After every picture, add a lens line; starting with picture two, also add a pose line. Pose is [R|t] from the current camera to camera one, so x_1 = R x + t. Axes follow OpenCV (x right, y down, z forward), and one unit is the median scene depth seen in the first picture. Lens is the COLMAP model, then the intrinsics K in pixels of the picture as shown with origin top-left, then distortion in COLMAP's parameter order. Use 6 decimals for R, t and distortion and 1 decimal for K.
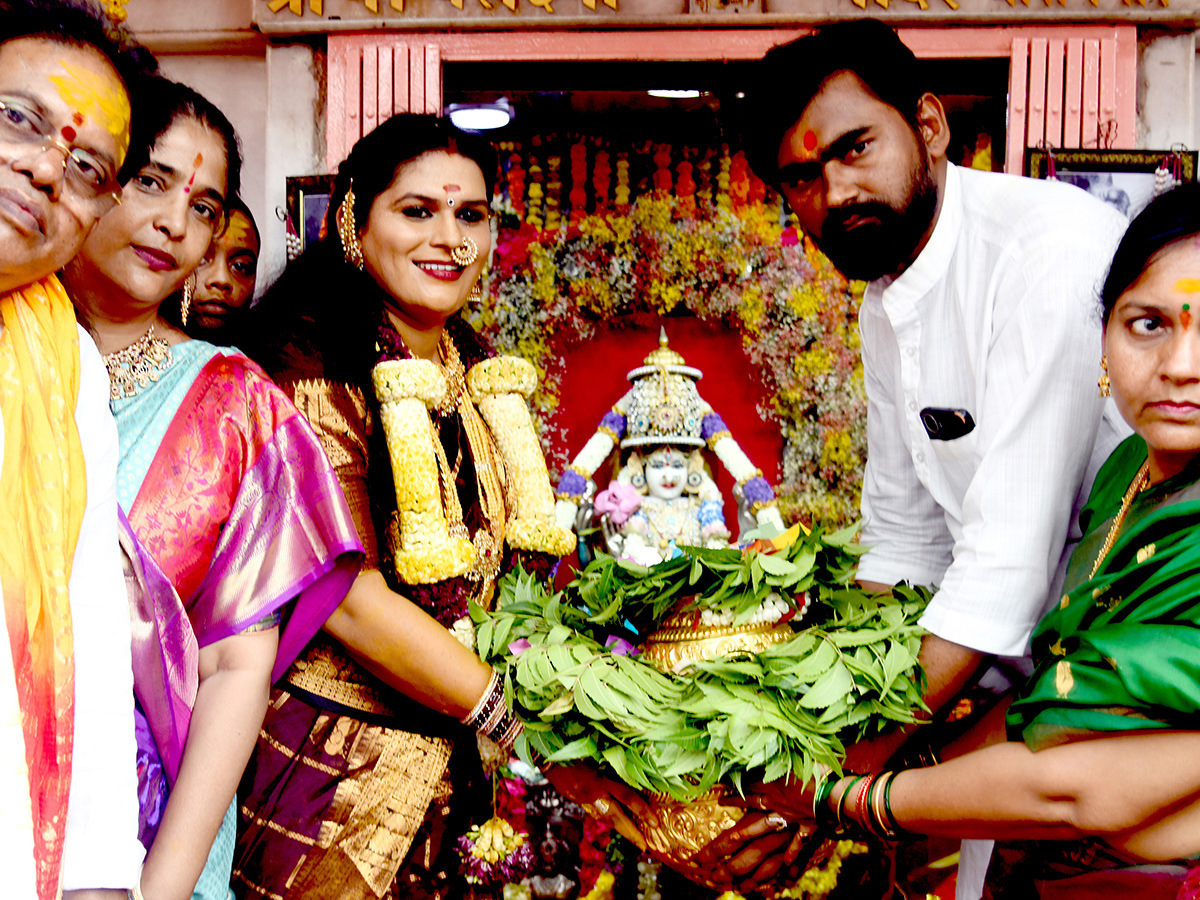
lens RADIAL K [[944.9, 0, 600.0], [0, 944.9, 450.0], [0, 0, 1]] dist [-0.007932, -0.000911]
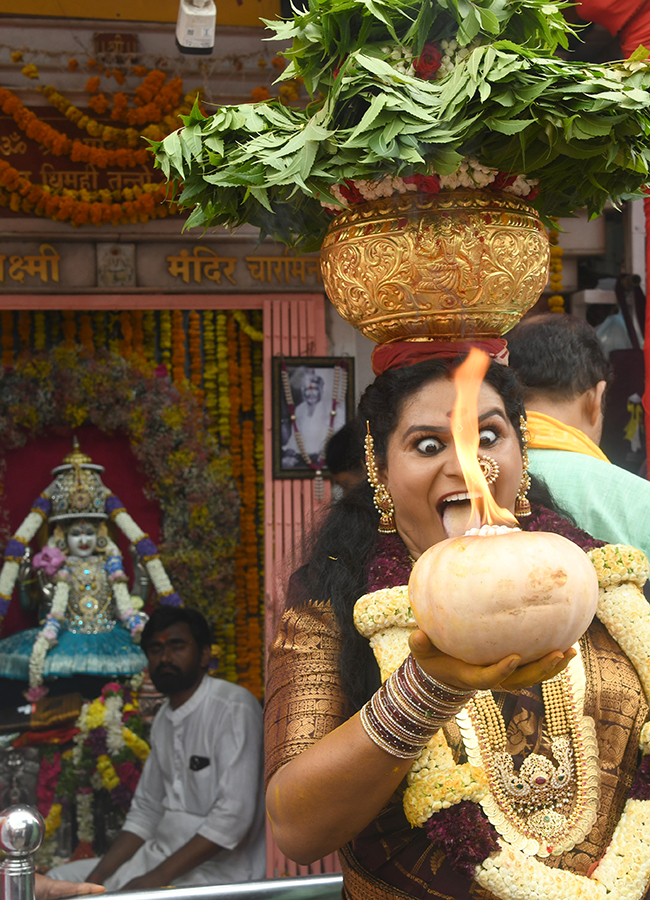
lens RADIAL K [[1419.3, 0, 325.0], [0, 1419.3, 450.0], [0, 0, 1]] dist [0.032240, 0.033451]
pose [[0.956445, -0.026478, 0.290708, -0.197313], [0.048612, 0.996419, -0.069182, 0.056812], [-0.287835, 0.080301, 0.954307, -1.153912]]
